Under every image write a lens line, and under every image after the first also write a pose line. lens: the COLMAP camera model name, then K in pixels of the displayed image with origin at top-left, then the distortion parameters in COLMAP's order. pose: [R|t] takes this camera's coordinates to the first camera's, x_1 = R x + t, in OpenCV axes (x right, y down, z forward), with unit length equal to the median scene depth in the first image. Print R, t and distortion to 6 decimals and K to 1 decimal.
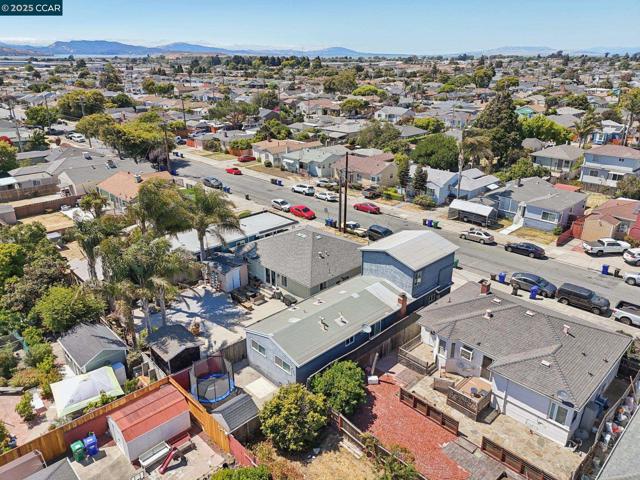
lens RADIAL K [[470.1, 0, 320.0], [0, 470.1, 240.0], [0, 0, 1]] dist [0.078876, -0.082295]
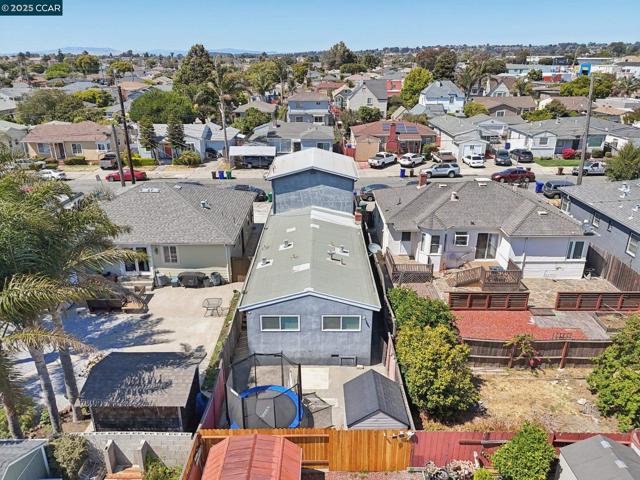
lens RADIAL K [[470.1, 0, 320.0], [0, 470.1, 240.0], [0, 0, 1]] dist [0.078876, -0.082295]
pose [[0.689730, -0.259113, 0.676116, -0.359376], [0.263187, 0.959623, 0.099277, 0.056108], [-0.674541, 0.109471, 0.730076, 0.373799]]
